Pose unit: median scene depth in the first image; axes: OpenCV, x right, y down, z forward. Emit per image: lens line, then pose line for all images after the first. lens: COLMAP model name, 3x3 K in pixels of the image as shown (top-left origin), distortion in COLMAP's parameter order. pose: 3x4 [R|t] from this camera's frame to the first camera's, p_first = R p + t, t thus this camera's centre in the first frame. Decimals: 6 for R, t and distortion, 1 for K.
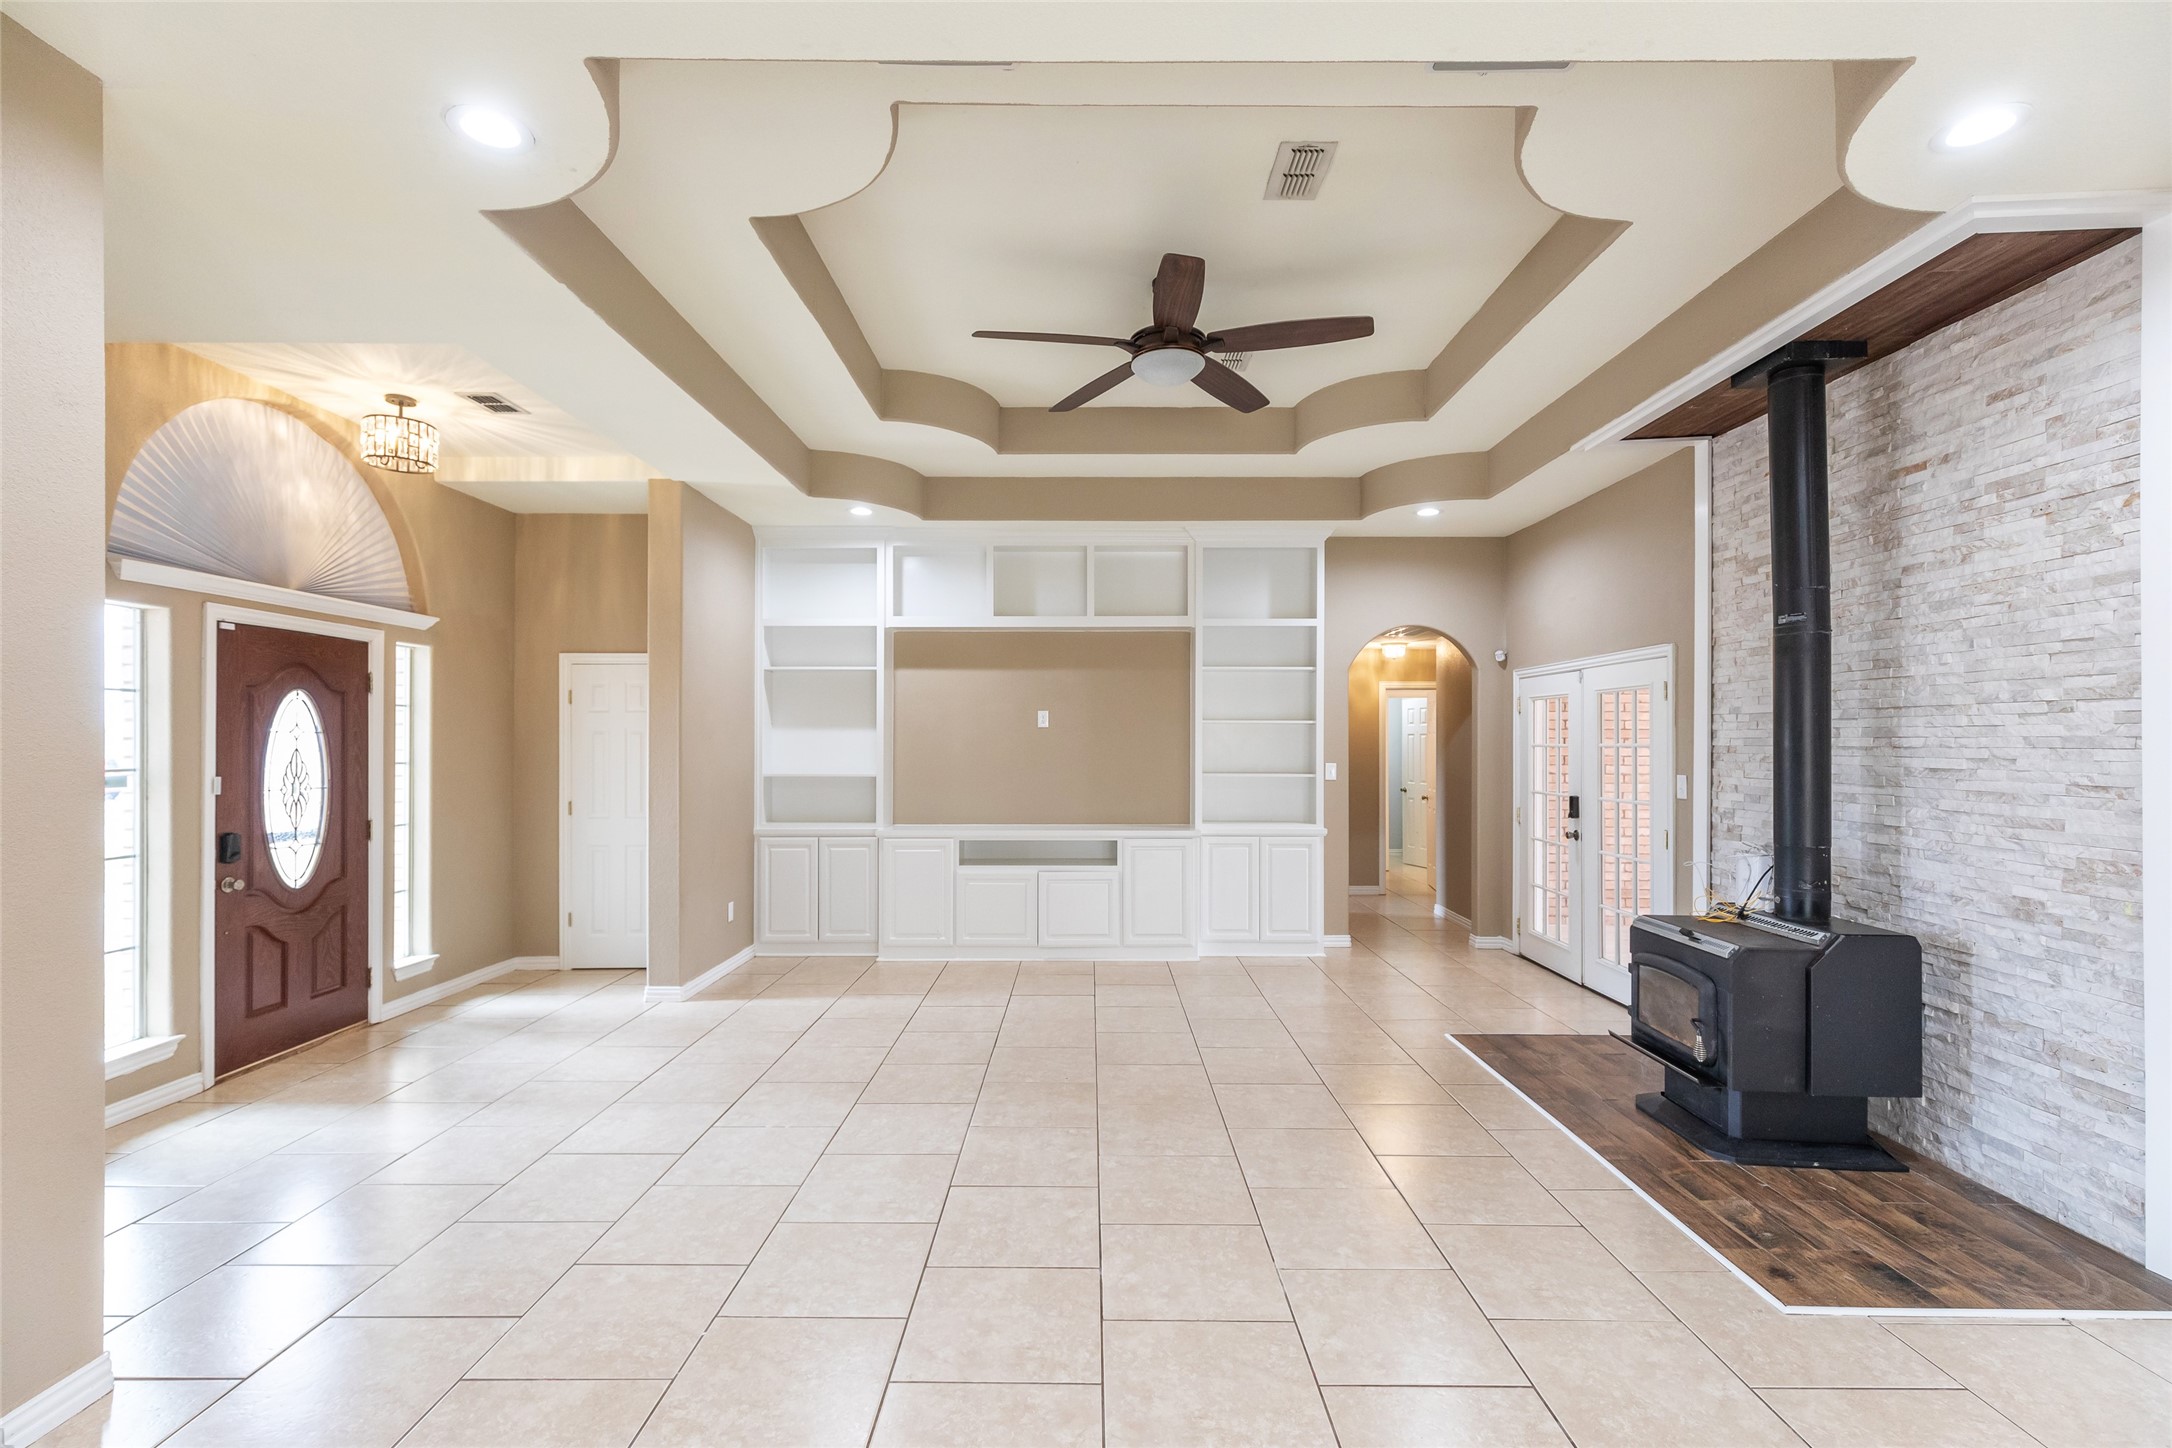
lens RADIAL K [[989.4, 0, 1062.8], [0, 989.4, 737.9], [0, 0, 1]] dist [0.010387, 0.000361]
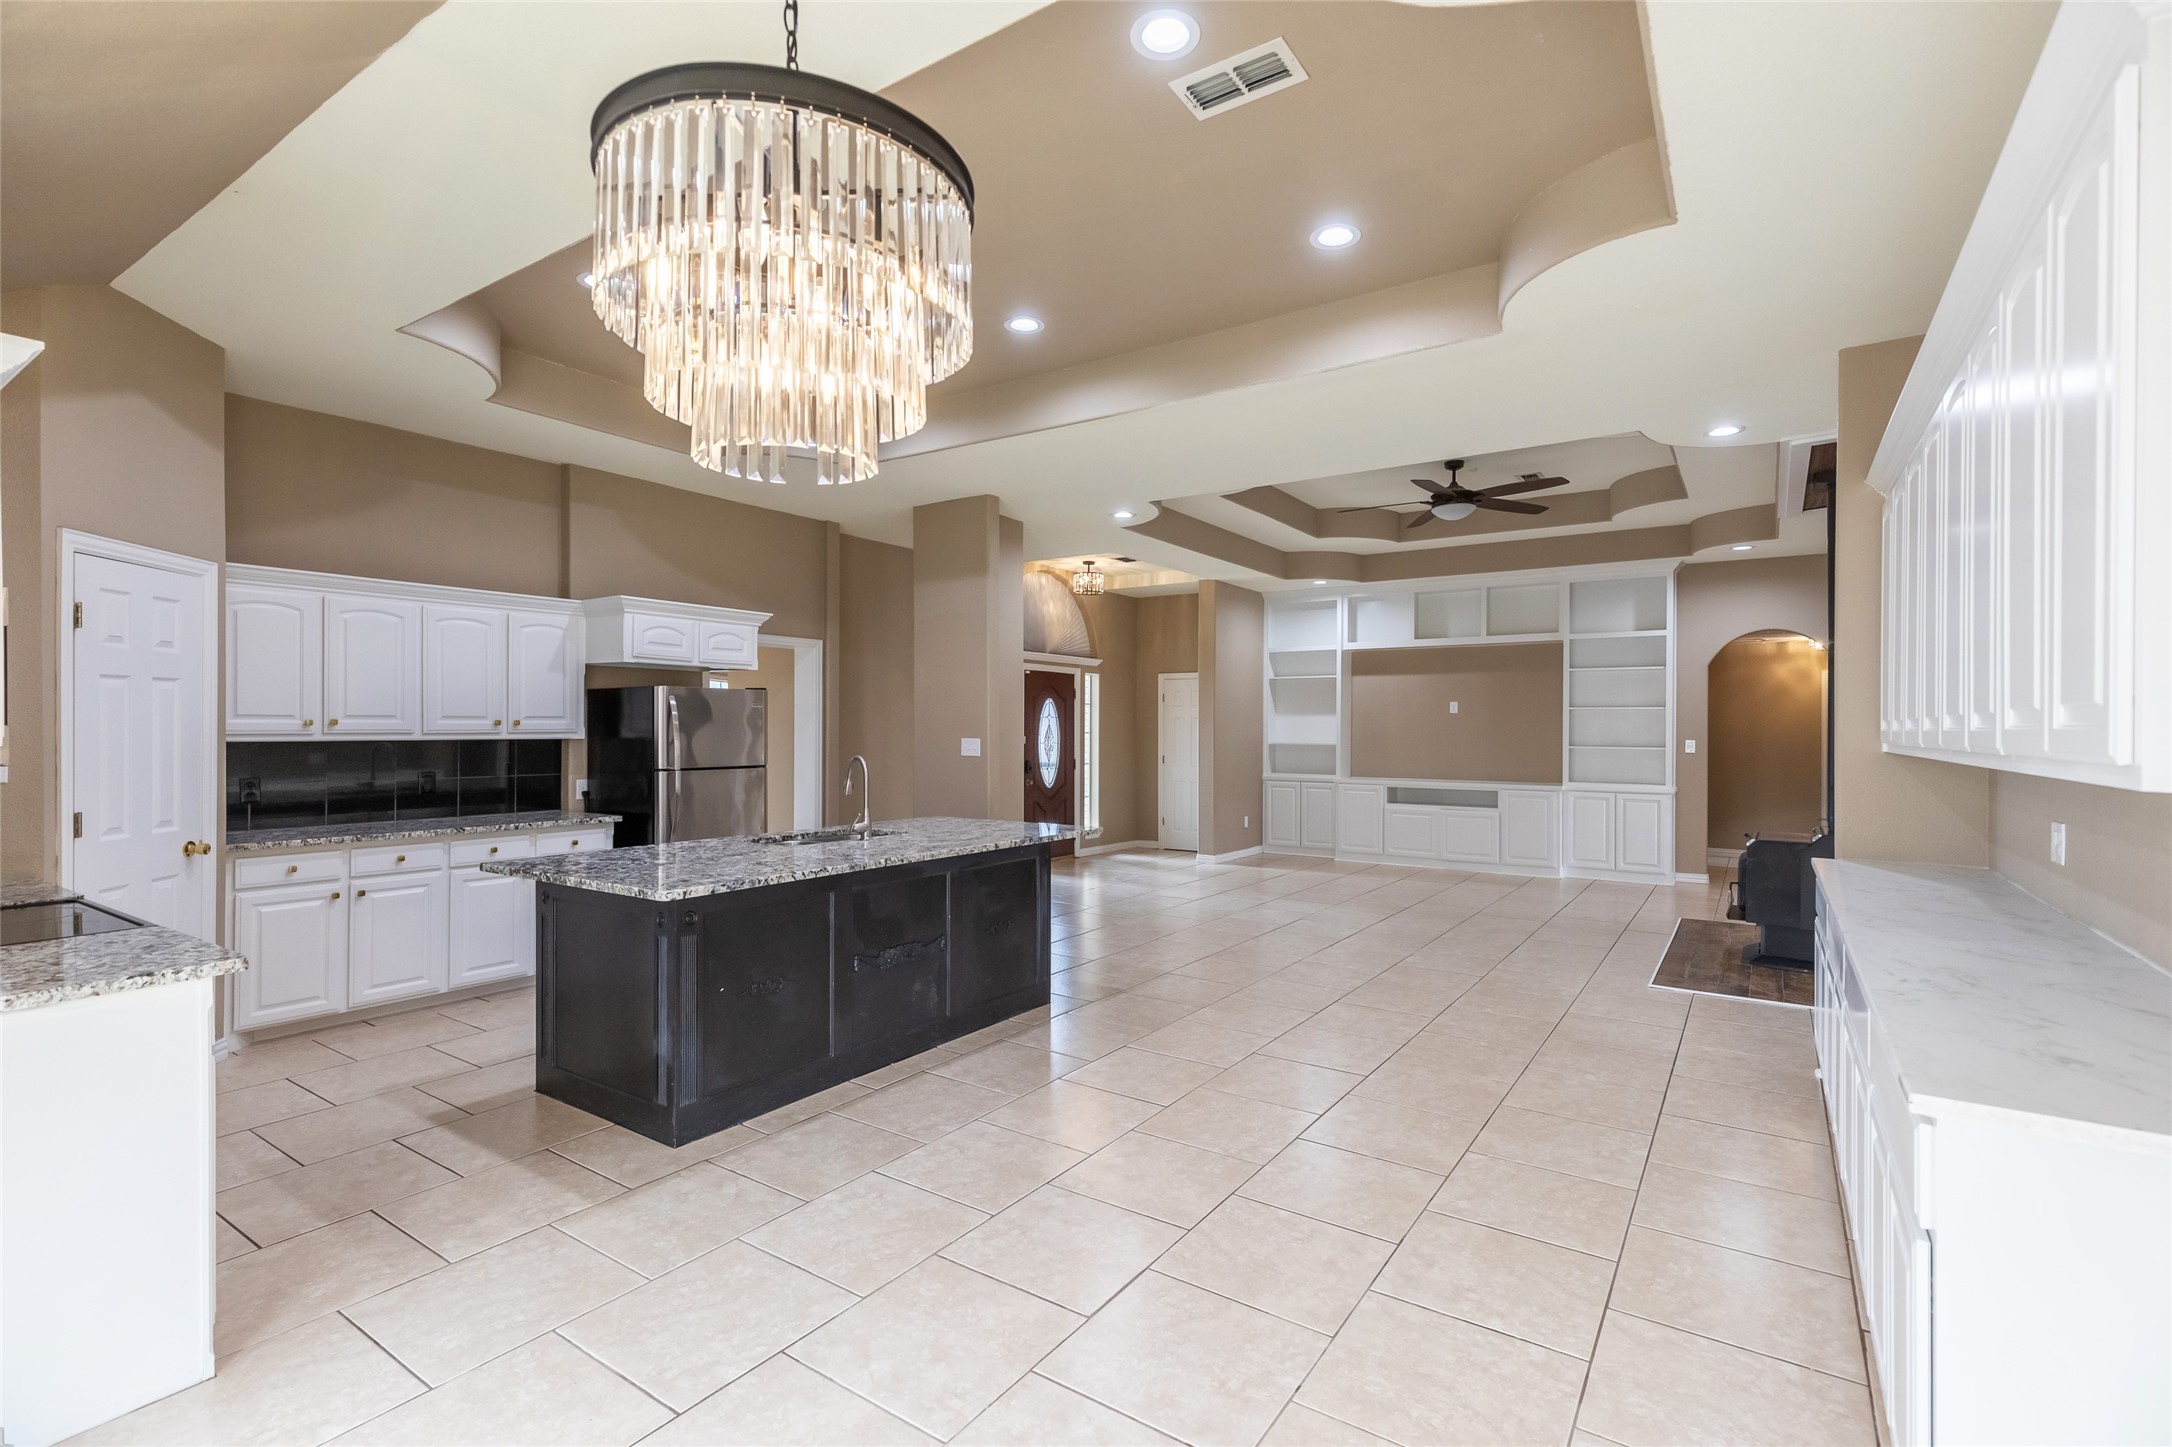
lens RADIAL K [[989.4, 0, 1075.0], [0, 989.4, 733.0], [0, 0, 1]] dist [0.010387, 0.000361]
pose [[0.834082, 0.004350, -0.551623, 0.402639], [-0.000854, 0.999978, 0.006596, 0.011447], [0.551639, -0.005030, 0.834068, -0.656546]]
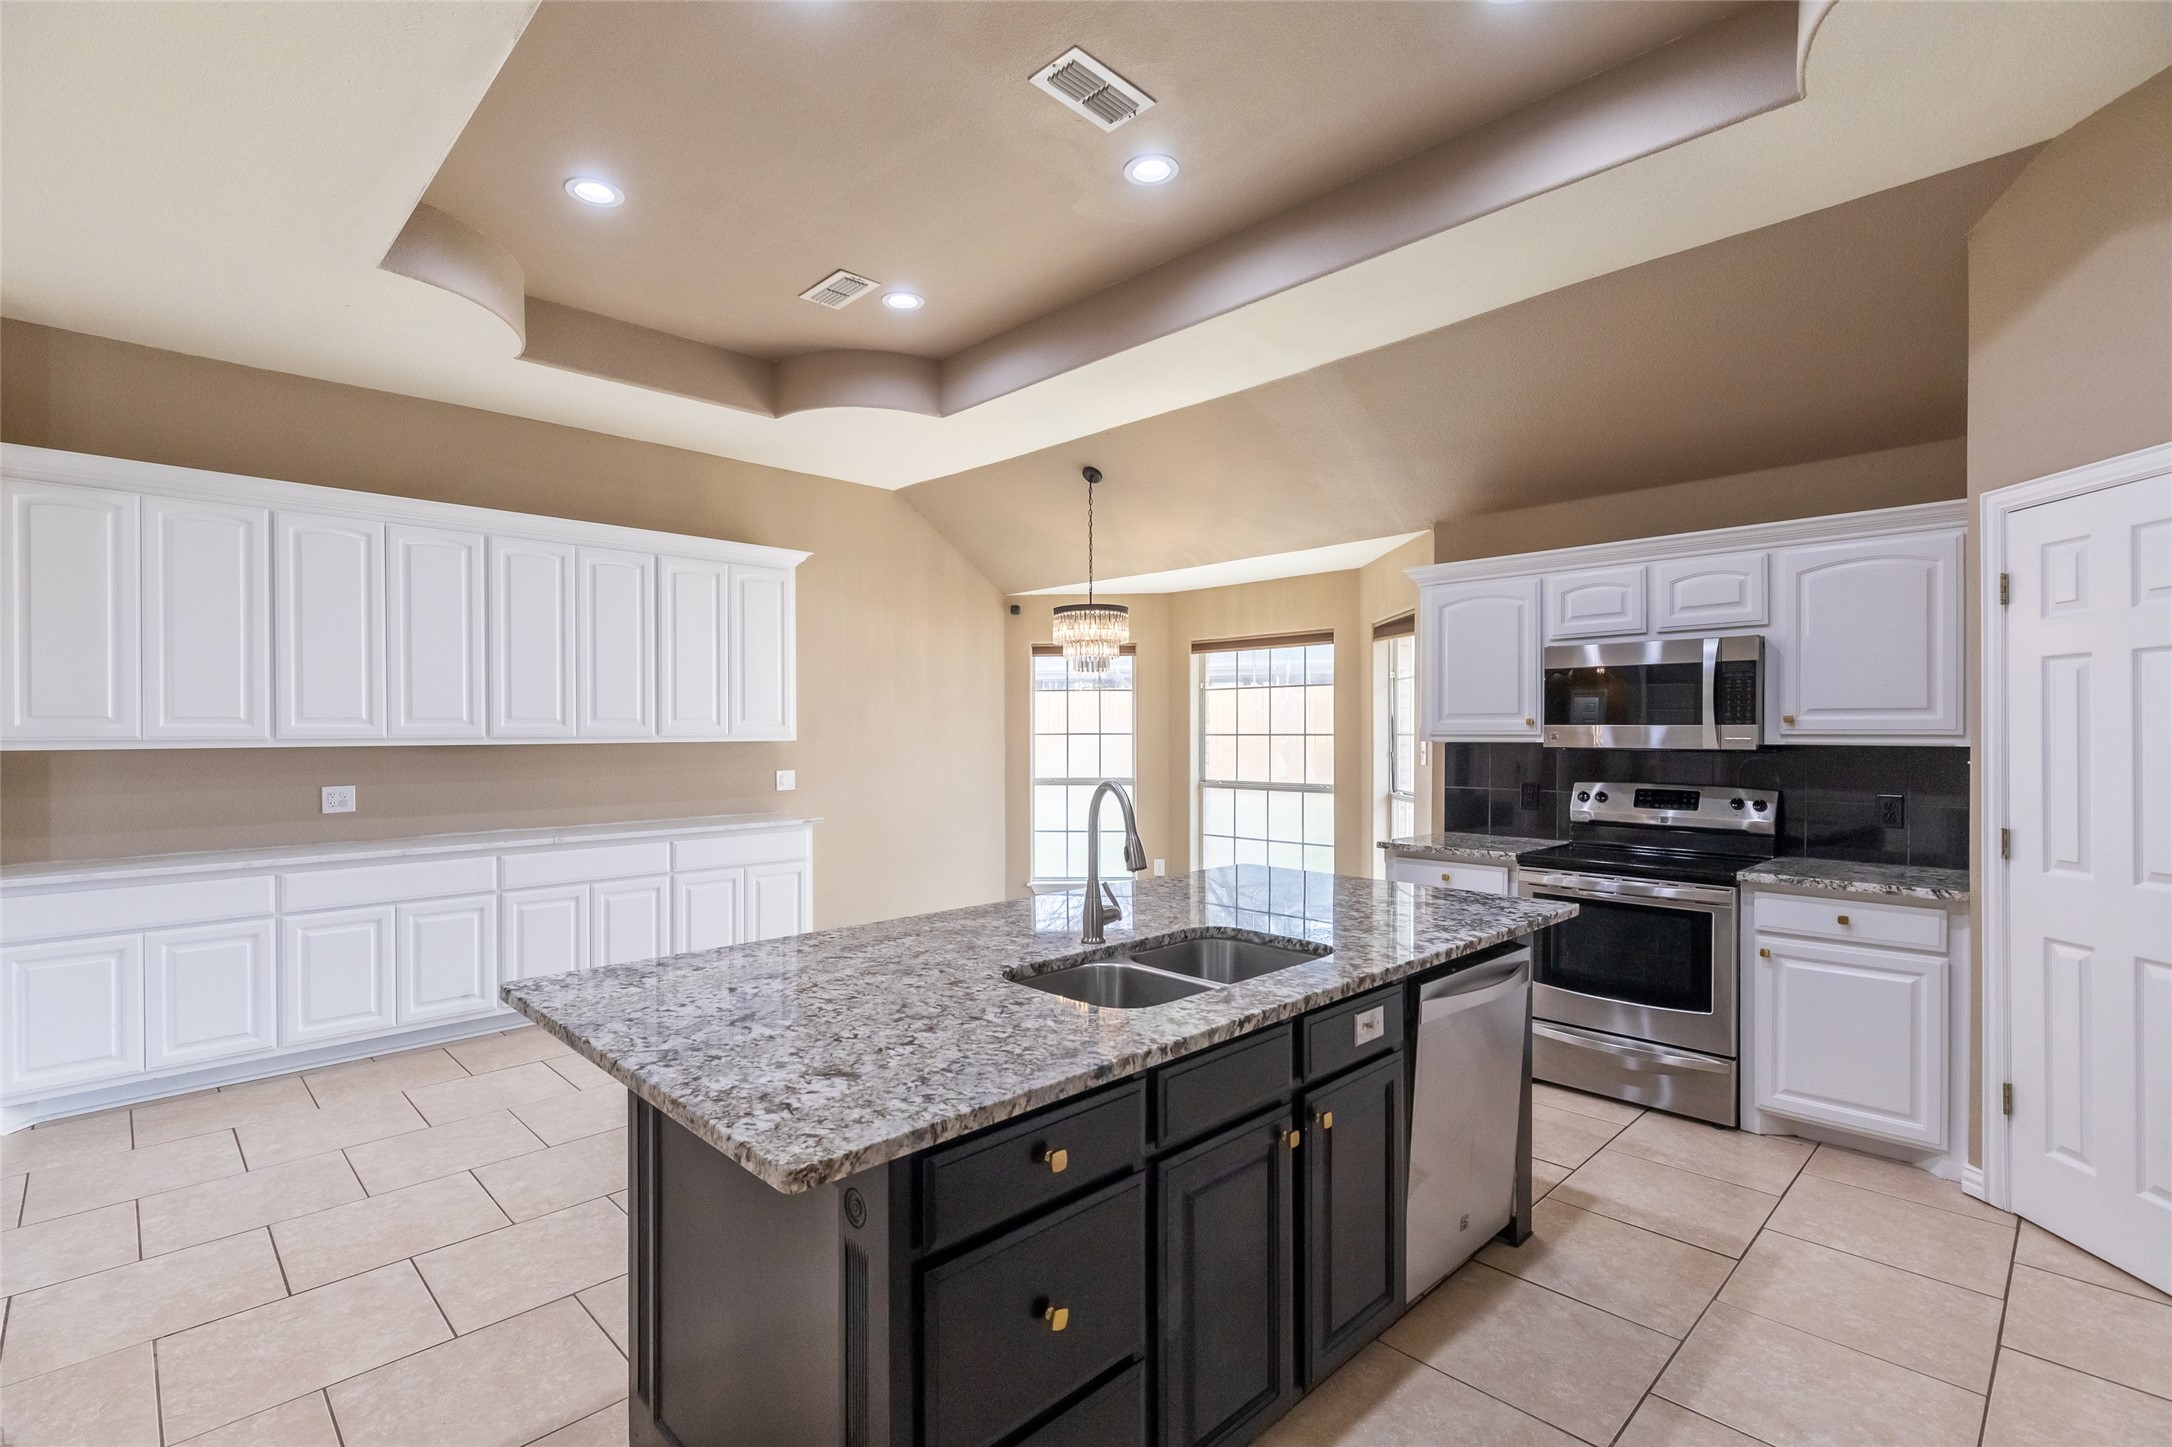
lens RADIAL K [[989.4, 0, 1080.7], [0, 989.4, 730.5], [0, 0, 1]] dist [0.010387, 0.000361]
pose [[-0.717495, -0.001674, 0.696562, -0.452234], [0.000430, 0.999996, 0.002846, 0.013190], [-0.696564, 0.002341, -0.717491, 0.206486]]
